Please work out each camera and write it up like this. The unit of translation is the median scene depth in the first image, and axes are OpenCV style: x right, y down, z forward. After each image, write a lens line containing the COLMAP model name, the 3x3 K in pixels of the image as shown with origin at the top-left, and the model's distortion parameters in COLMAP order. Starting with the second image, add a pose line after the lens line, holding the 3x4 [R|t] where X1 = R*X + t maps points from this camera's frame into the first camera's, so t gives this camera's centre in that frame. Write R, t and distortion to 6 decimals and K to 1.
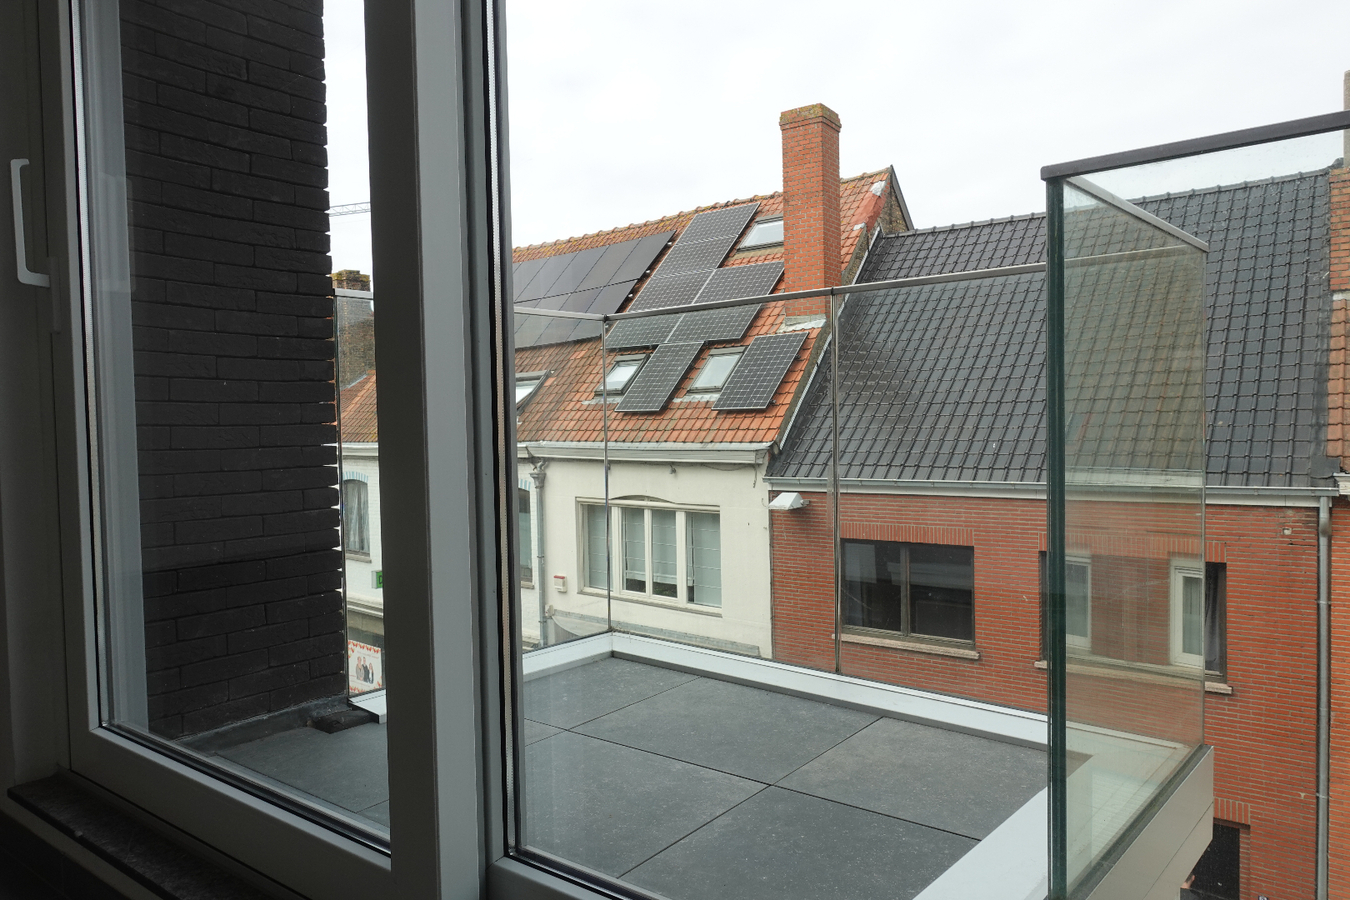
lens RADIAL K [[937.5, 0, 675.0], [0, 937.5, 450.0], [0, 0, 1]] dist [-0.000416, -0.001226]
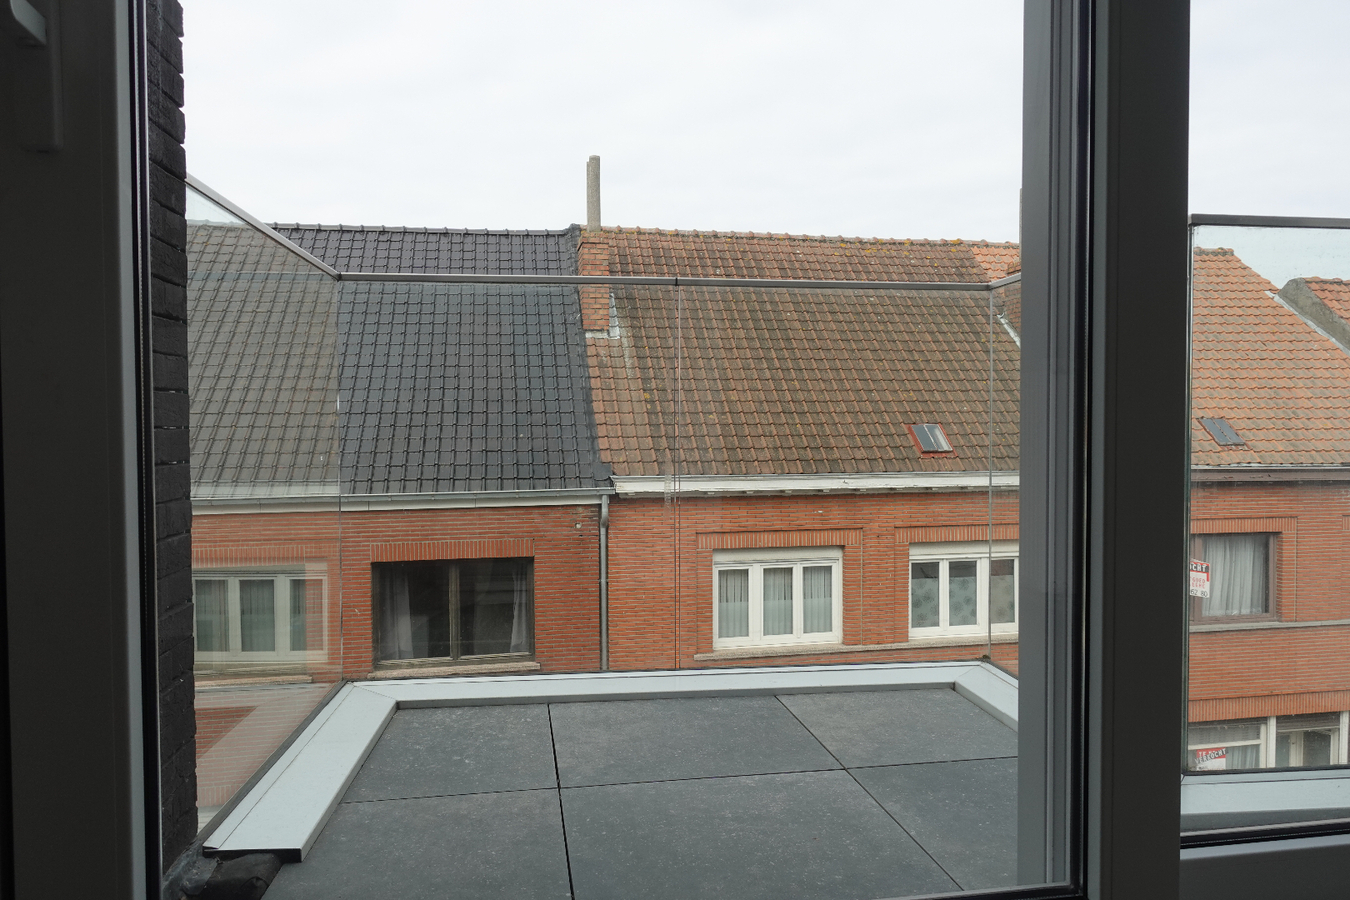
lens RADIAL K [[937.5, 0, 675.0], [0, 937.5, 450.0], [0, 0, 1]] dist [-0.000416, -0.001226]
pose [[0.674902, -0.004686, 0.737893, -0.156197], [0.018337, 0.999778, -0.010422, 0.004762], [-0.737680, 0.020564, 0.674837, 0.092658]]
